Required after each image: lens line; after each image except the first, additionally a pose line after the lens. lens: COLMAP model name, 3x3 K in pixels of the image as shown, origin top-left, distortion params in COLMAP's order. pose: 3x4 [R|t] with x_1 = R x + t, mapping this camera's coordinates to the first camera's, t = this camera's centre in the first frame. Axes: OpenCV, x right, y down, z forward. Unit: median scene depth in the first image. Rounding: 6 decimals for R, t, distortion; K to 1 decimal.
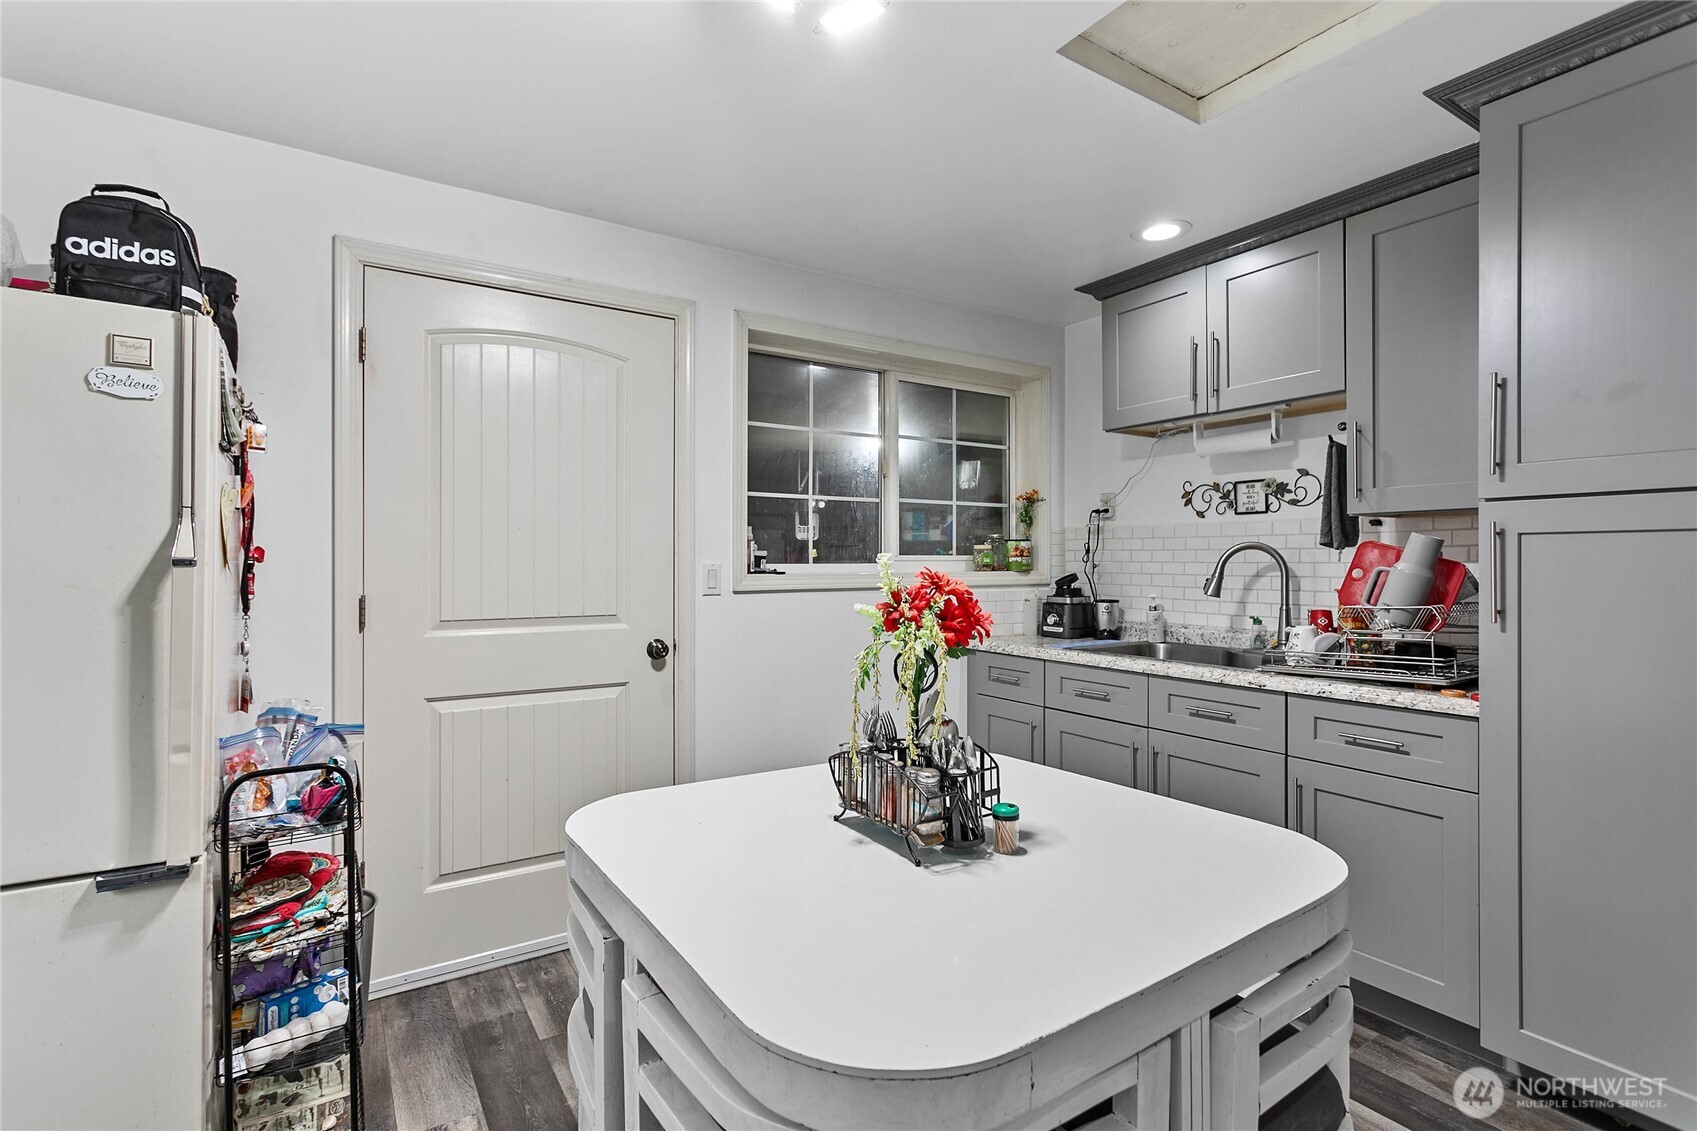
lens RADIAL K [[799.6, 0, 839.4], [0, 799.6, 560.6], [0, 0, 1]] dist [0.000176, 0.000071]
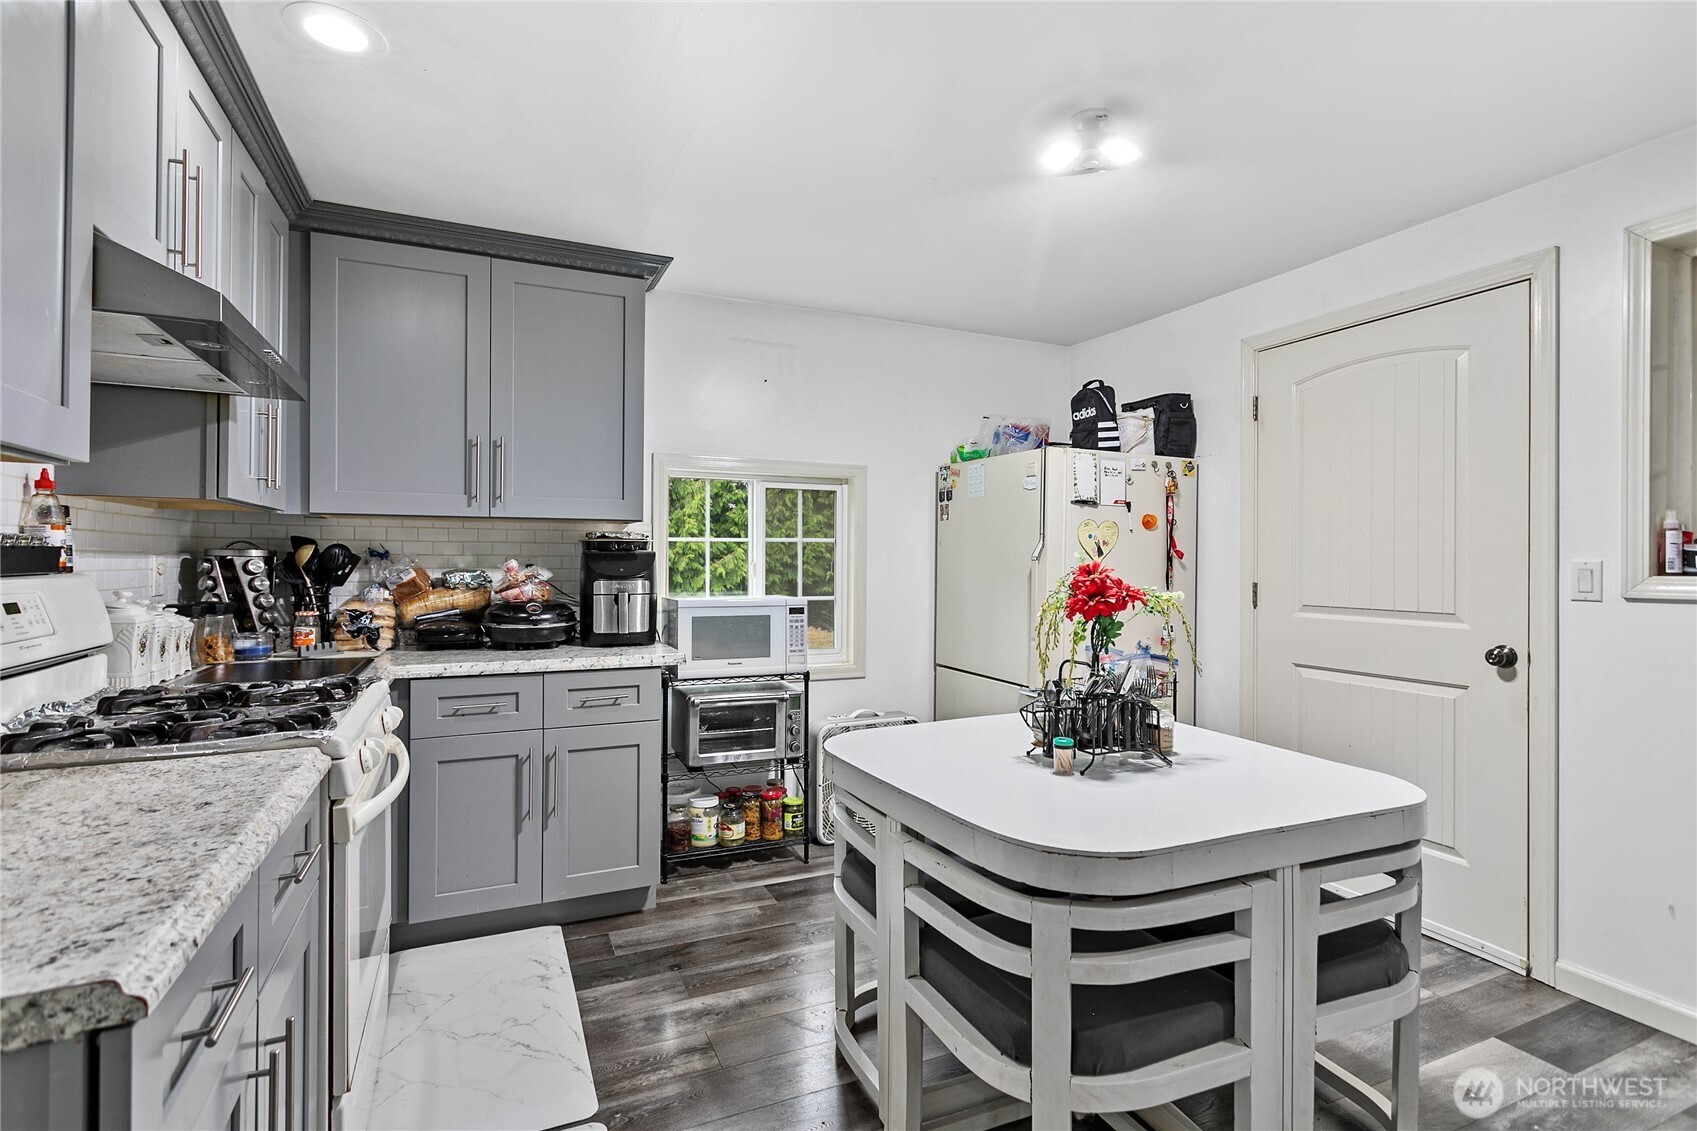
lens RADIAL K [[799.6, 0, 839.4], [0, 799.6, 560.6], [0, 0, 1]] dist [0.000176, 0.000071]
pose [[-0.151496, 0.000026, -0.988458, 0.791066], [0.001130, 0.999999, -0.000147, 0.002987], [0.988457, -0.001139, -0.151496, 0.411923]]
